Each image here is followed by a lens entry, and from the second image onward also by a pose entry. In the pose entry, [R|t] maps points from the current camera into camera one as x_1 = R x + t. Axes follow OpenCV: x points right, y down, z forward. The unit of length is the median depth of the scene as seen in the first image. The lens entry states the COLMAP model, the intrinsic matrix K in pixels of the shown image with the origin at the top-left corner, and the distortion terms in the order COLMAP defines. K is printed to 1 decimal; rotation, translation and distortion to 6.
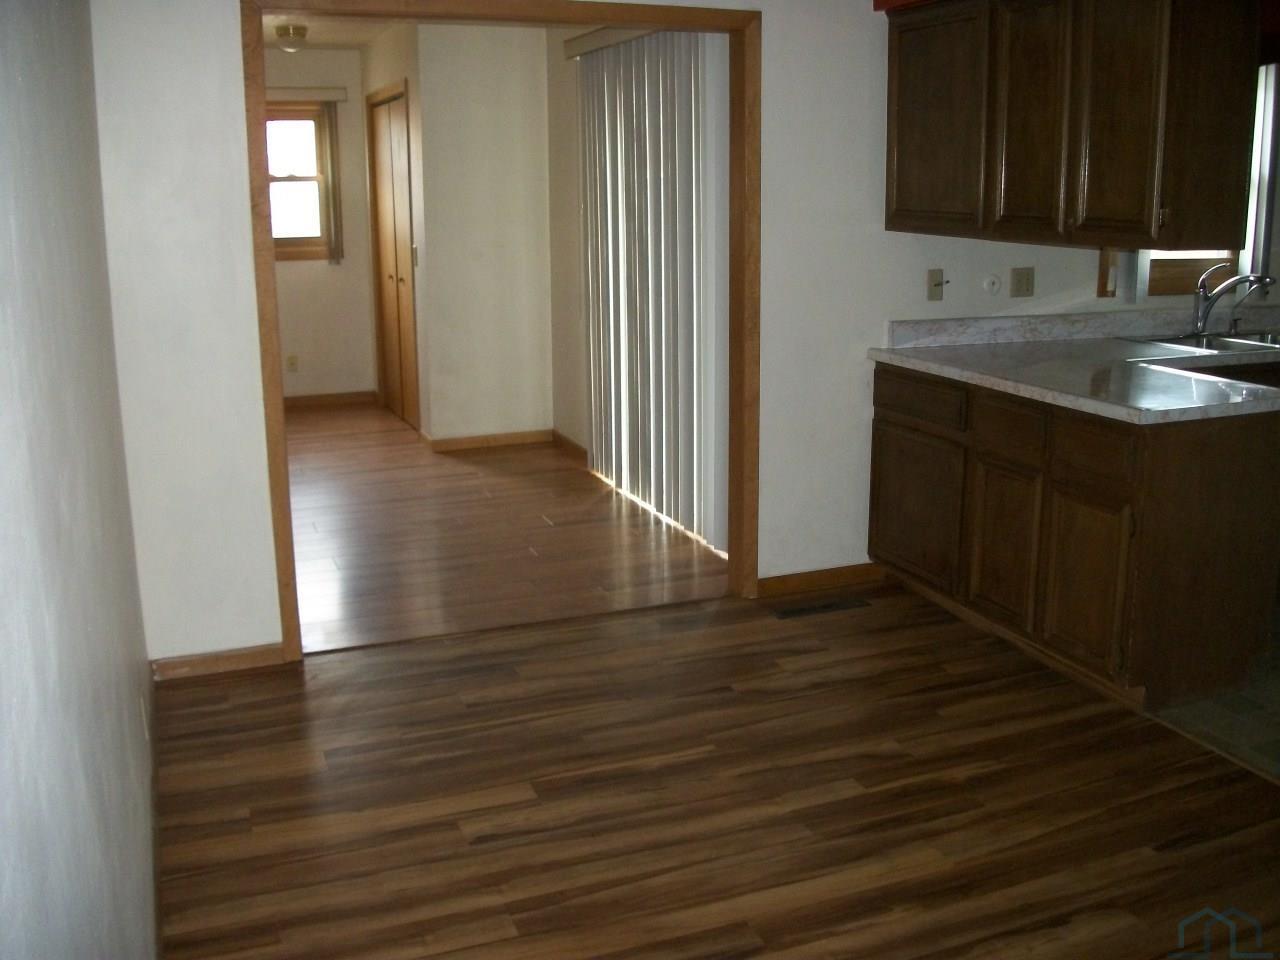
lens RADIAL K [[1199.7, 0, 645.9], [0, 1199.7, 483.9], [0, 0, 1]] dist [-0.092648, 0.000000]
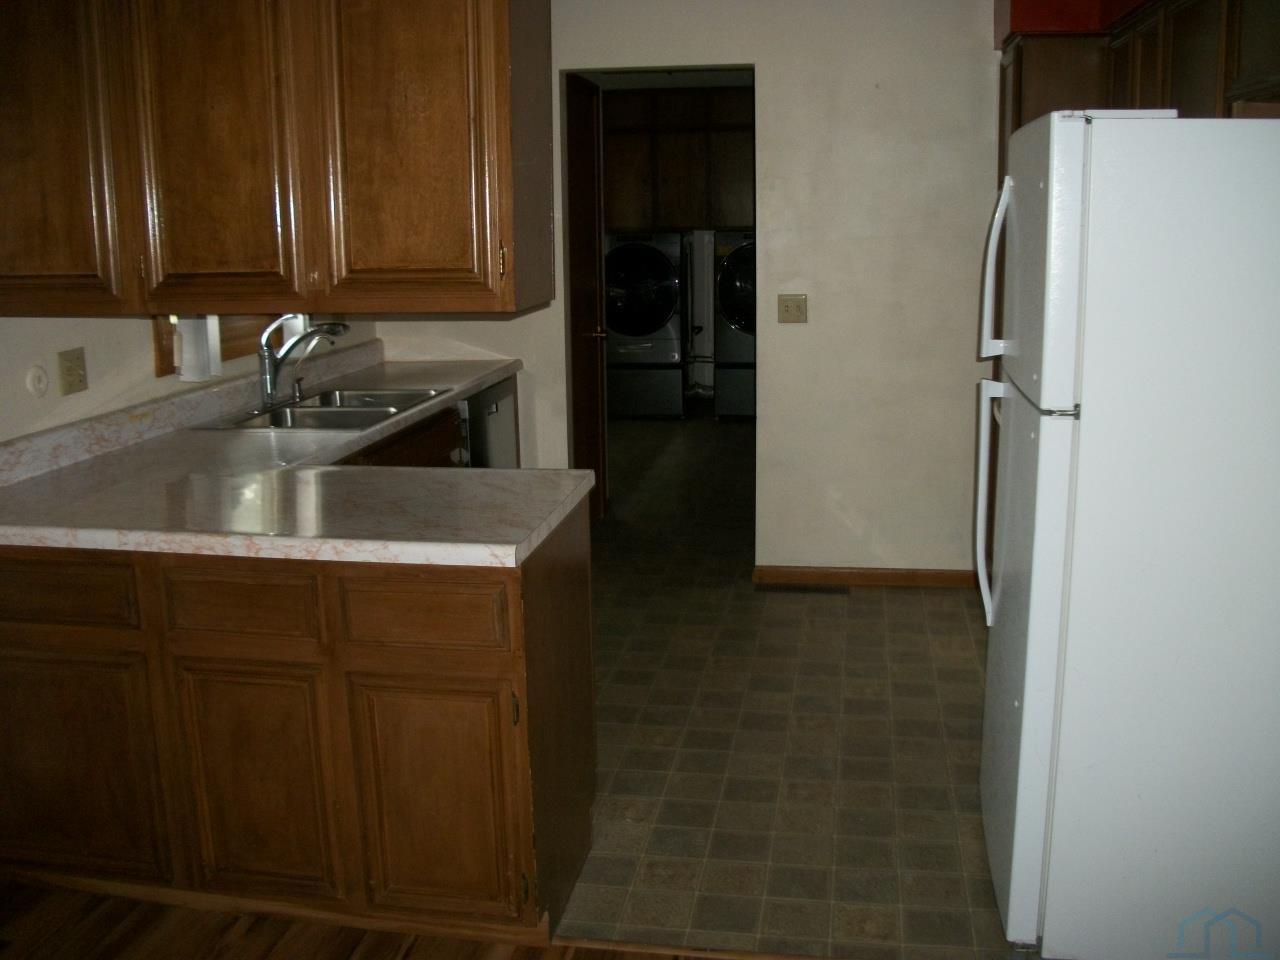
lens RADIAL K [[1199.7, 0, 644.5], [0, 1199.7, 472.4], [0, 0, 1]] dist [-0.092648, 0.000000]
pose [[0.520961, -0.182591, 0.833822, -0.073869], [0.214783, 0.973464, 0.078976, -0.098115], [-0.826116, 0.137947, 0.546354, 0.383815]]
